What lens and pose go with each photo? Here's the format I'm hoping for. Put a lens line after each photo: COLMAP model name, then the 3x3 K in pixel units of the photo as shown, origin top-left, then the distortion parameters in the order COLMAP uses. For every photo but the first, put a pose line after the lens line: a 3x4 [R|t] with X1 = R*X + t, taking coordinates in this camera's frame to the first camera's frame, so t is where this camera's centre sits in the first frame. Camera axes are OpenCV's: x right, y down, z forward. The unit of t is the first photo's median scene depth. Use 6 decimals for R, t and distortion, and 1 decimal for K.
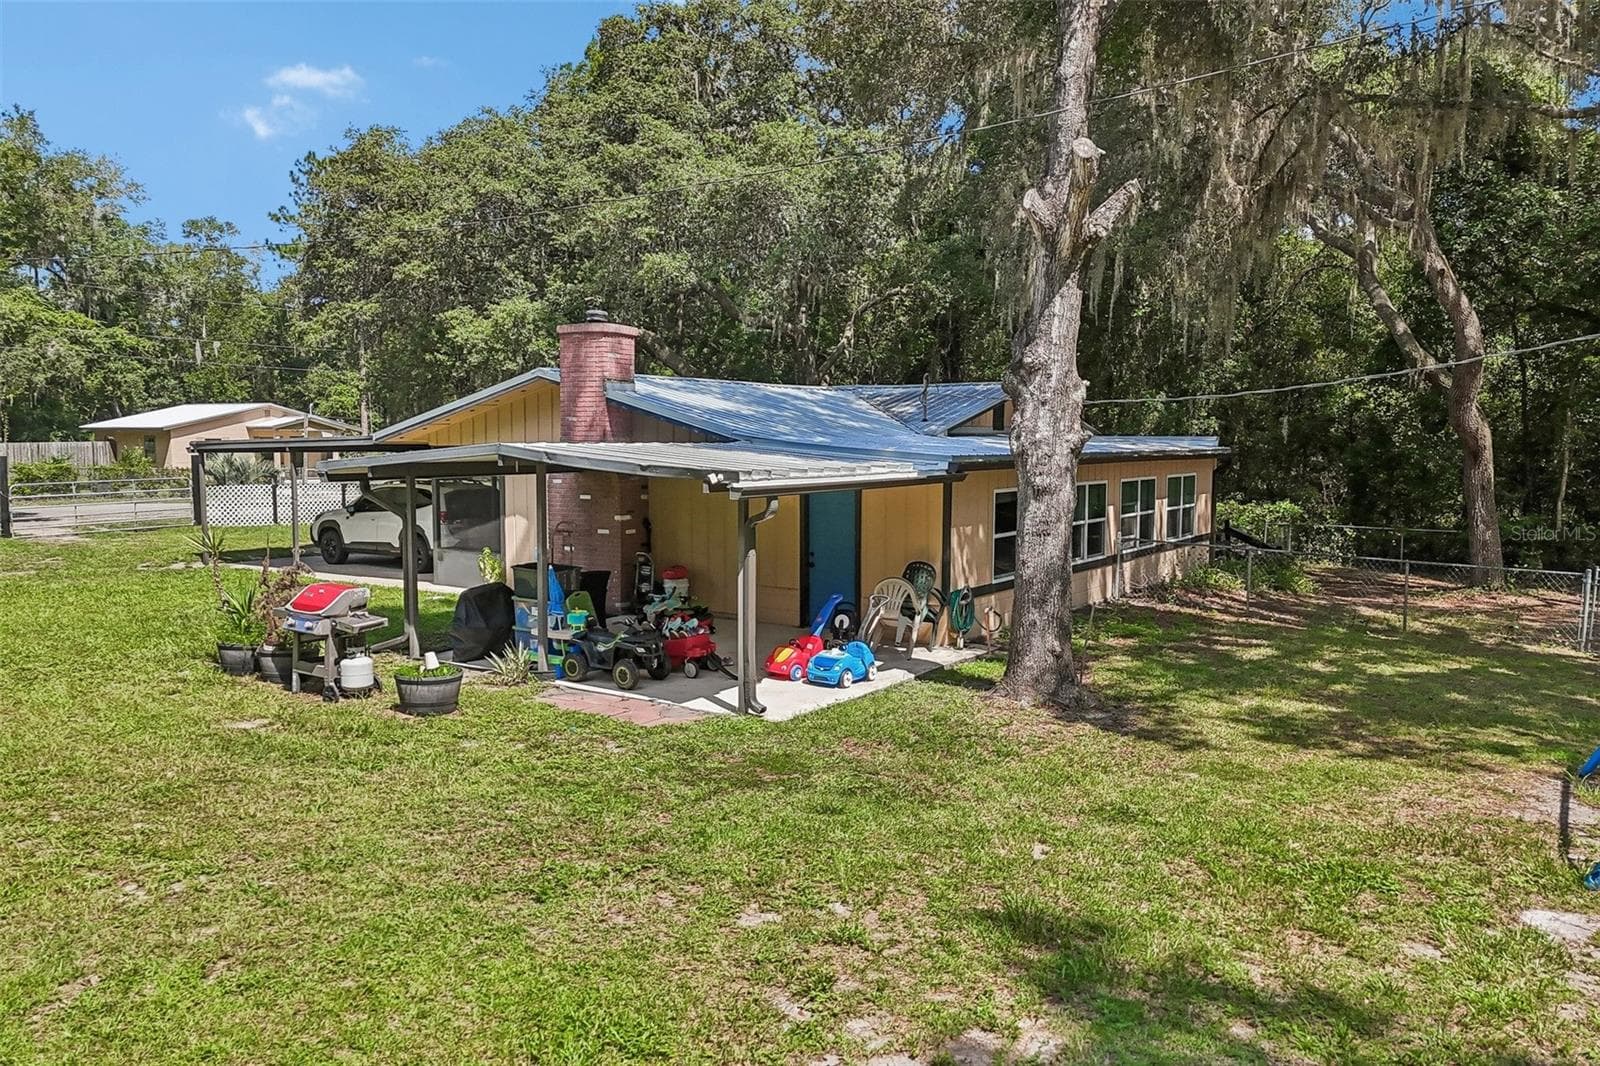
lens RADIAL K [[1191.8, 0, 799.9], [0, 1191.8, 541.7], [0, 0, 1]] dist [0.056327, -0.002345]
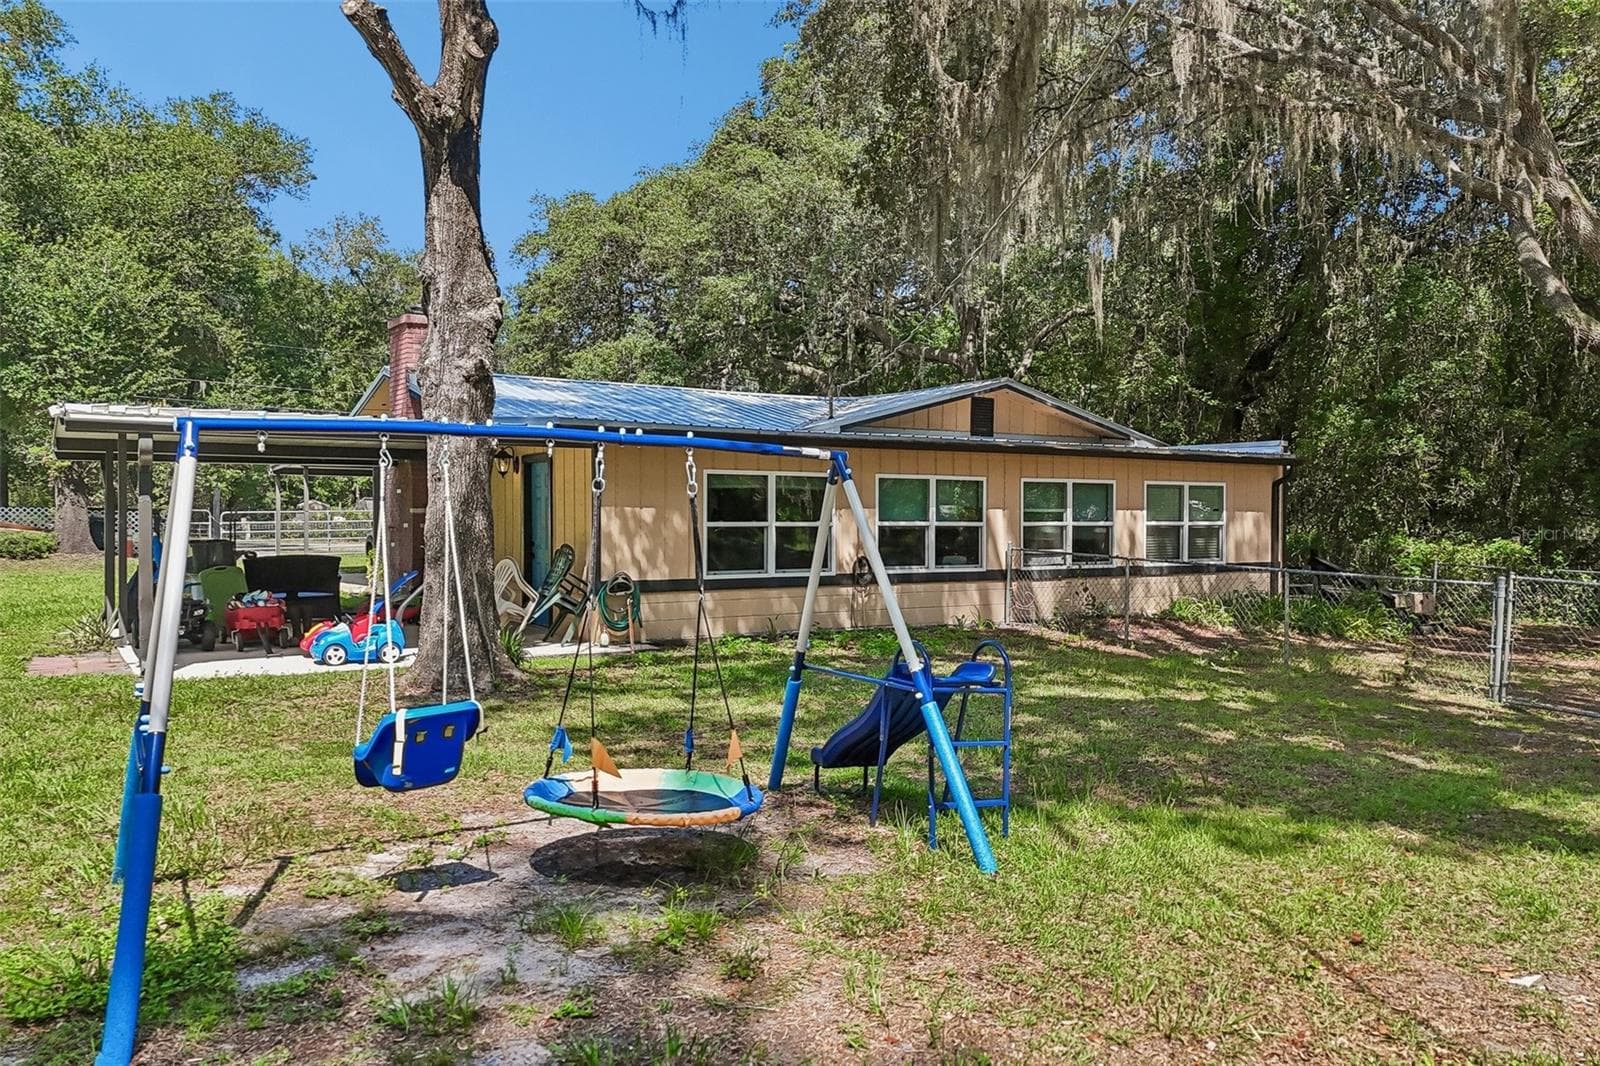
lens RADIAL K [[1191.8, 0, 800.2], [0, 1191.8, 527.6], [0, 0, 1]] dist [0.056327, -0.002345]
pose [[0.922021, 0.003663, -0.387124, 0.452311], [-0.034424, 0.996770, -0.072555, 0.046937], [0.385608, 0.080224, 0.919169, 0.195460]]
